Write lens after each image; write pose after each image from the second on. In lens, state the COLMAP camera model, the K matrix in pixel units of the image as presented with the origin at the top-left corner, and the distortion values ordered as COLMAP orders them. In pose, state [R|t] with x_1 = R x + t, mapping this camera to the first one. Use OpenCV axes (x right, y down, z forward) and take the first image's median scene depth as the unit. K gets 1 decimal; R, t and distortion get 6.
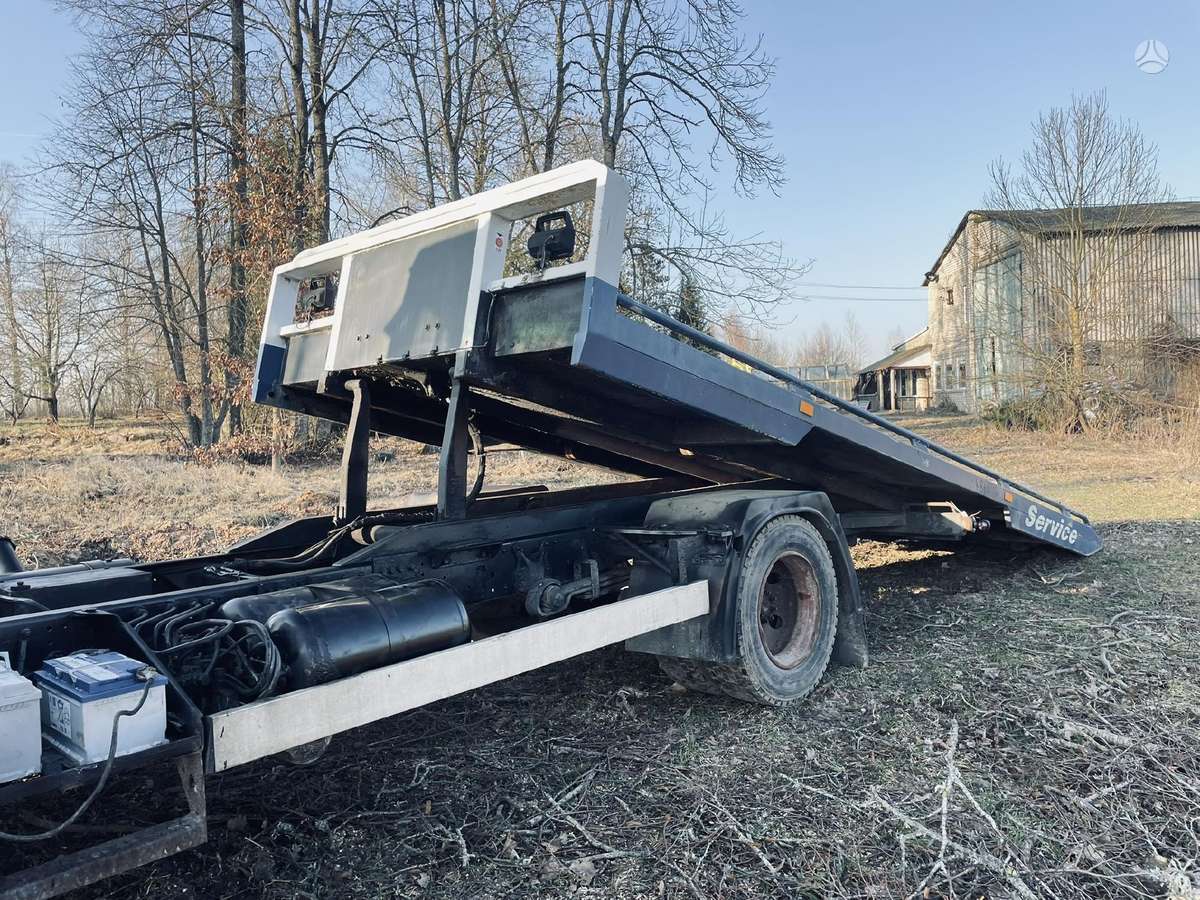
lens RADIAL K [[899.8, 0, 605.2], [0, 899.8, 428.4], [0, 0, 1]] dist [0.093592, -0.119487]
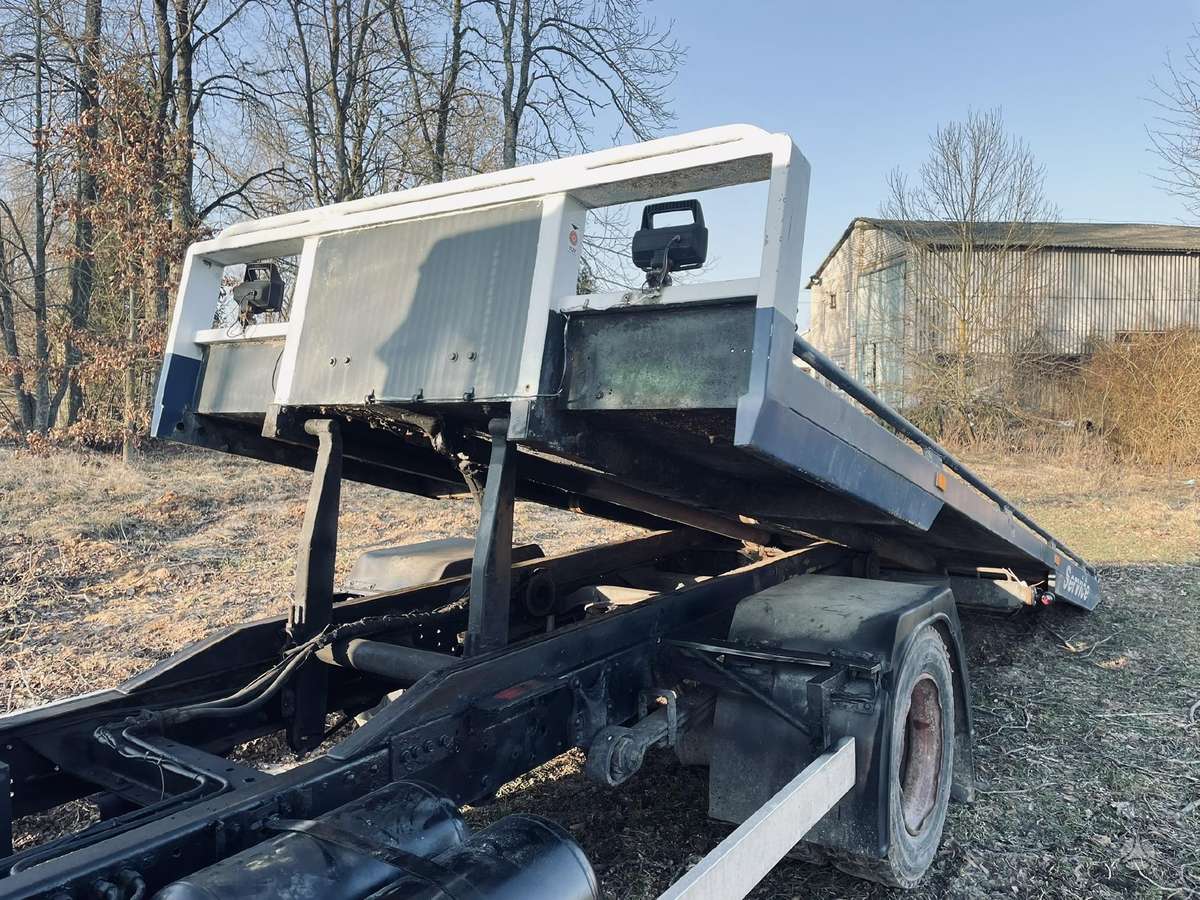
lens RADIAL K [[901.2, 0, 611.5], [0, 901.2, 436.9], [0, 0, 1]] dist [0.093125, -0.117412]
pose [[0.988087, 0.034056, 0.150082, -0.097225], [-0.037885, 0.999024, 0.022728, -0.038997], [-0.149162, -0.028143, 0.988412, 0.170134]]
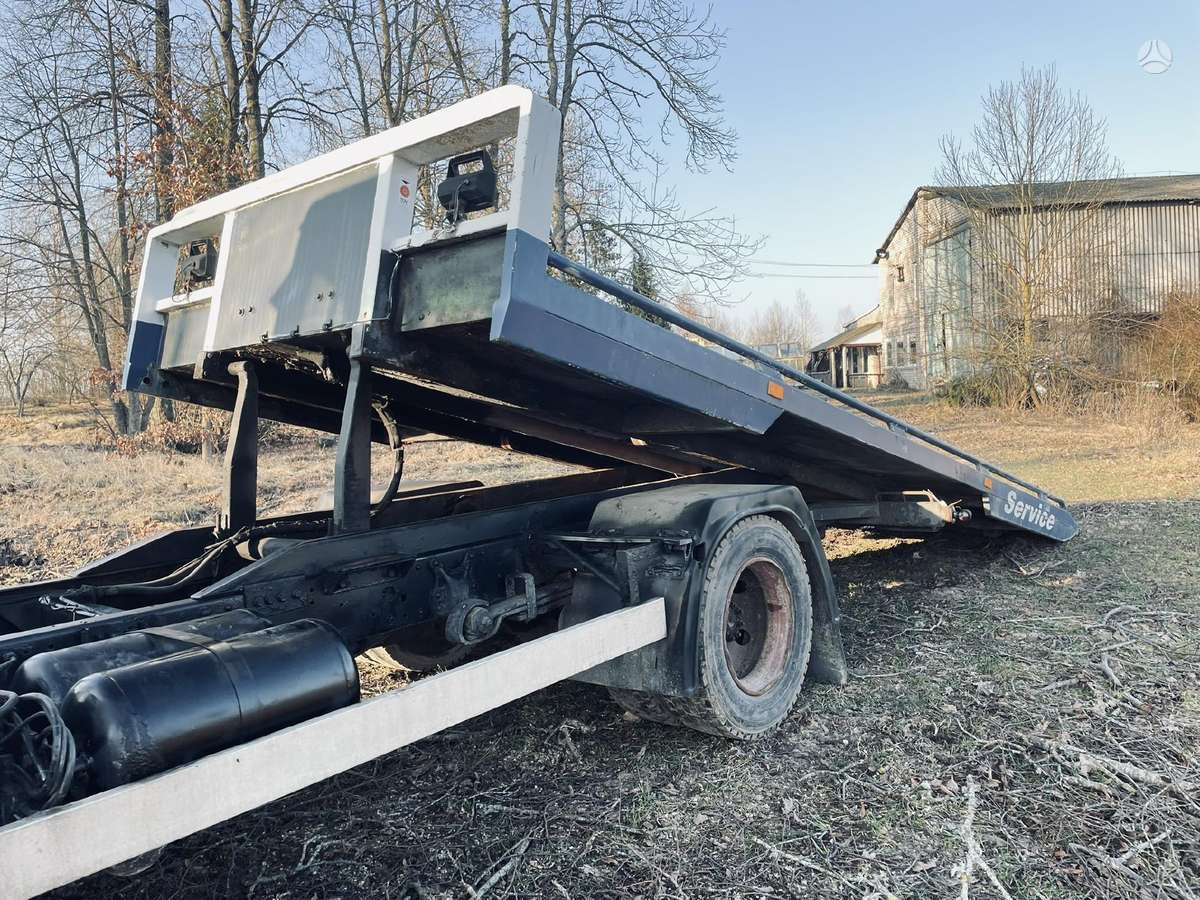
lens RADIAL K [[899.8, 0, 605.2], [0, 899.8, 428.4], [0, 0, 1]] dist [0.093592, -0.119487]
pose [[0.998650, -0.013838, 0.050061, 0.010082], [0.012753, 0.999678, 0.021936, -0.004077], [-0.050348, -0.021268, 0.998505, 0.088311]]
